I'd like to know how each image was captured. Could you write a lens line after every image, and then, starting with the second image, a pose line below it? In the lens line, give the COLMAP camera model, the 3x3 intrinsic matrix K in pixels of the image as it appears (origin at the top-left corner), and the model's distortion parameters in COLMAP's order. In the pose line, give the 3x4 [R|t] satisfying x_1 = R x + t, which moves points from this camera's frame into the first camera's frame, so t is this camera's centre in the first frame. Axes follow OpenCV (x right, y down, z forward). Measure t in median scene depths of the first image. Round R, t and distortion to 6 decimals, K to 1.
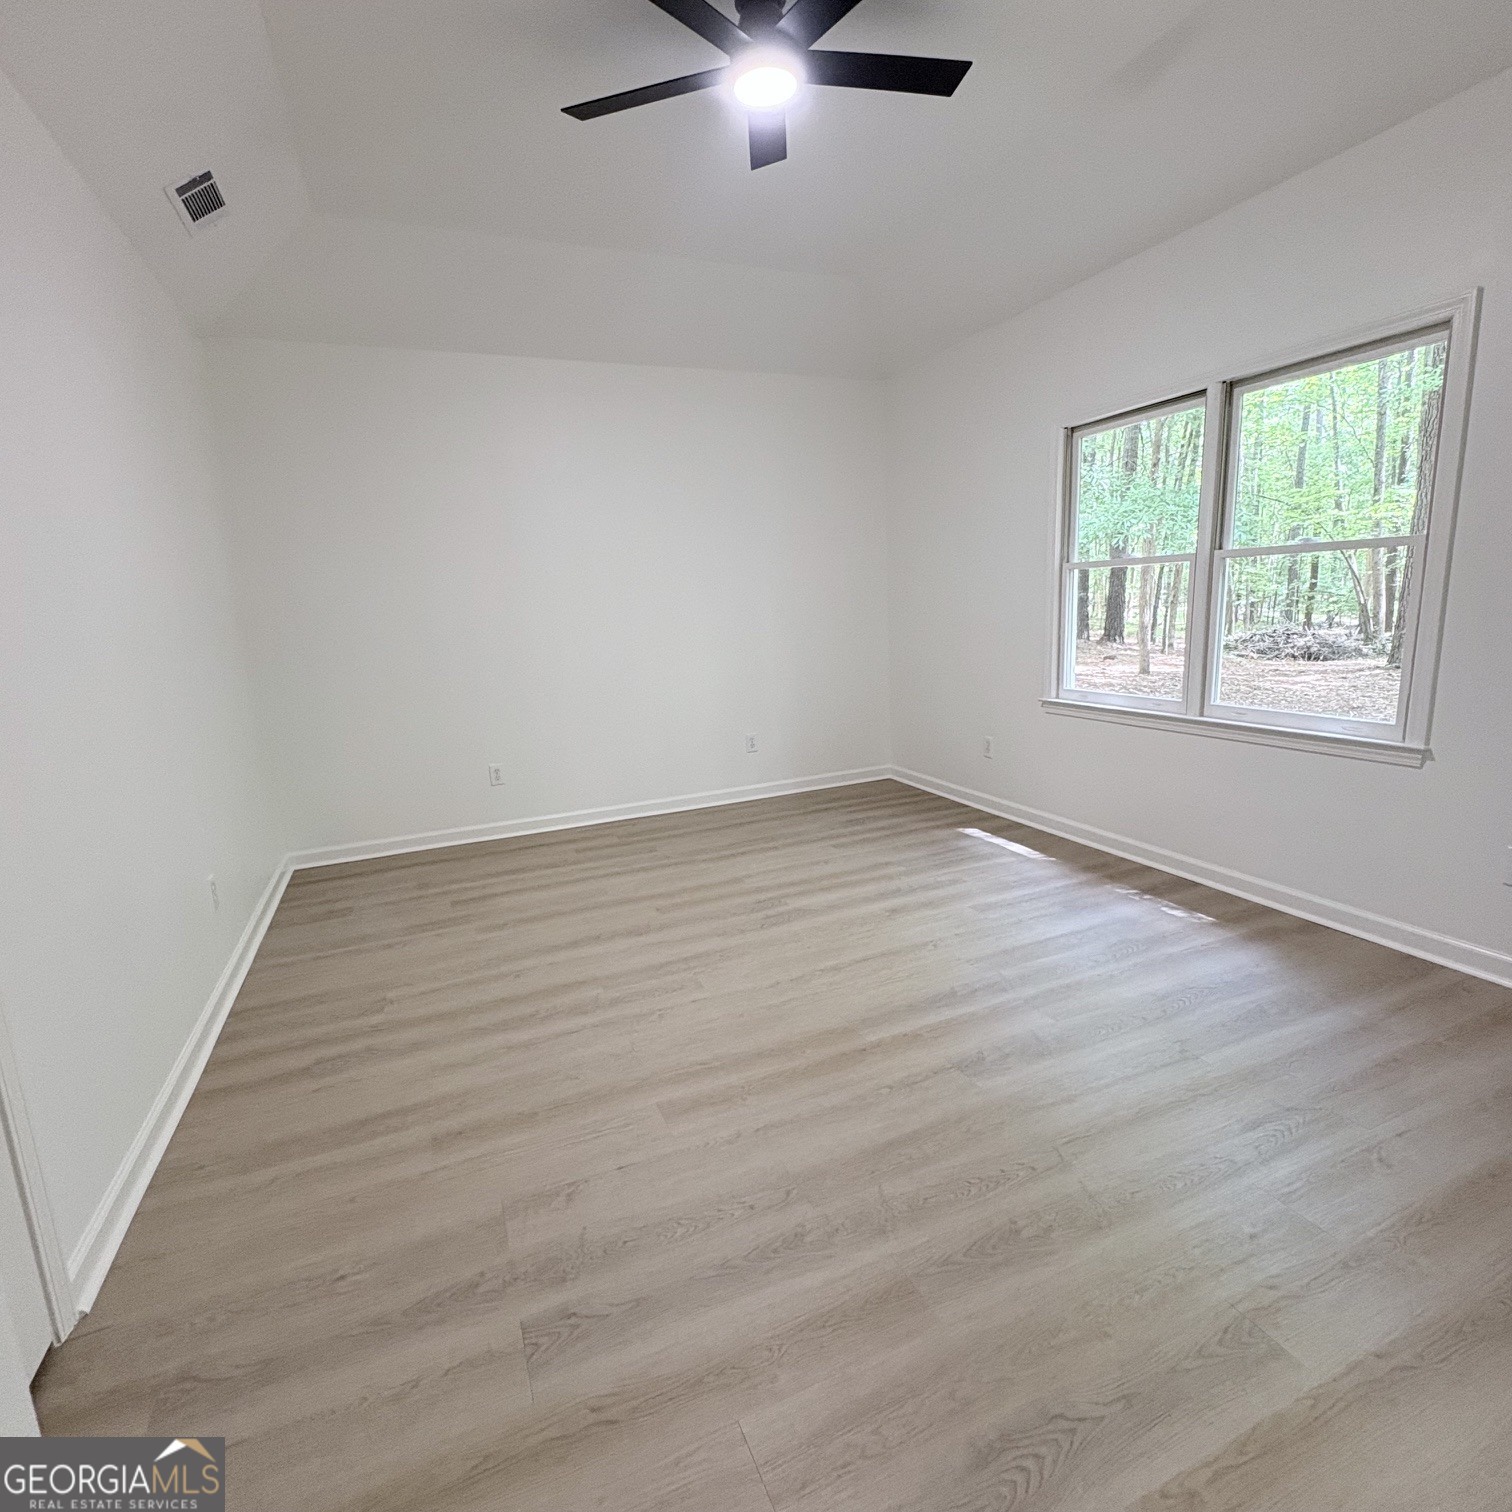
lens RADIAL K [[799.8, 0, 753.8], [0, 799.8, 759.6], [0, 0, 1]] dist [-0.000995, 0.000454]
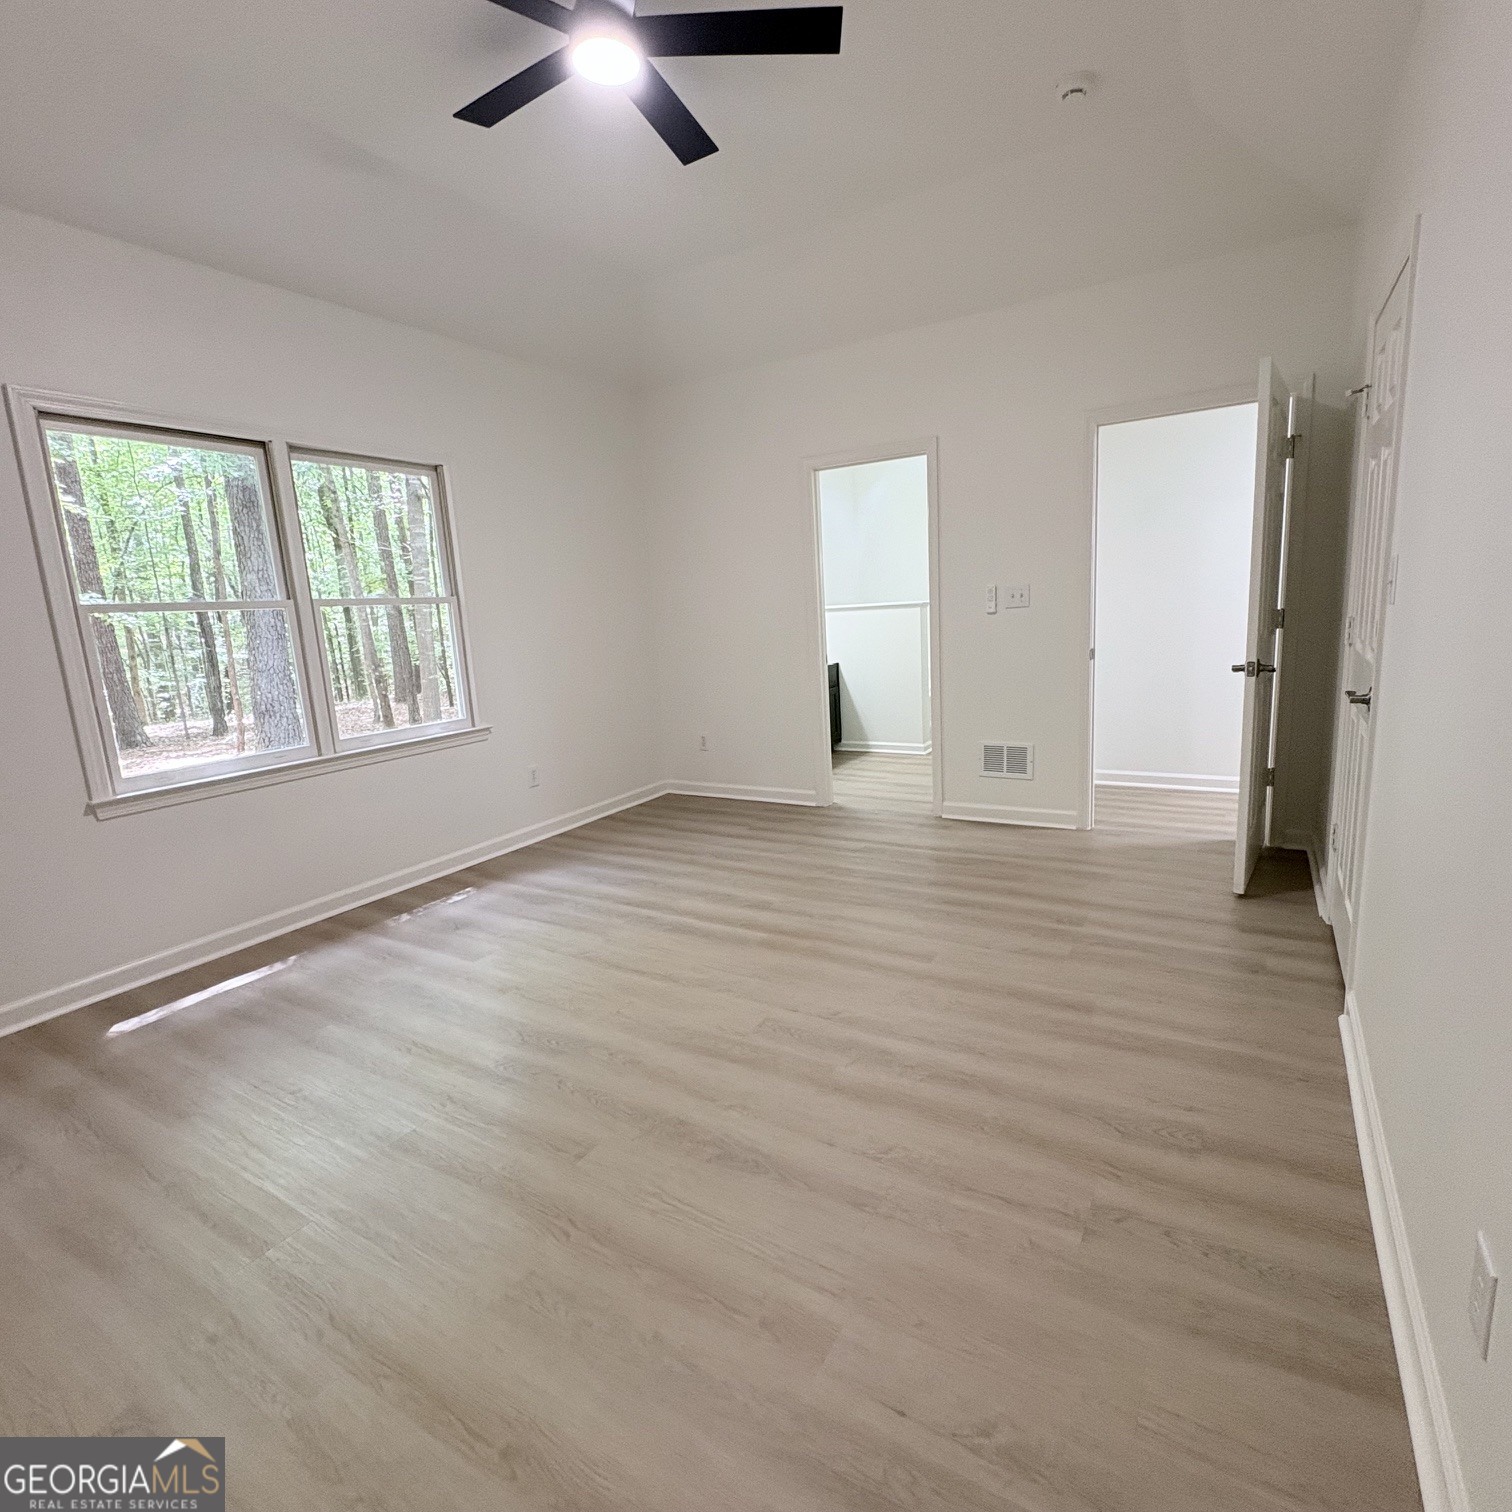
lens RADIAL K [[799.8, 0, 759.0], [0, 799.8, 755.9], [0, 0, 1]] dist [-0.000995, 0.000454]
pose [[-0.579500, -0.073963, 0.811609, -0.660195], [0.234899, 0.938451, 0.253243, -0.196325], [-0.780386, 0.337400, -0.526459, 1.176165]]
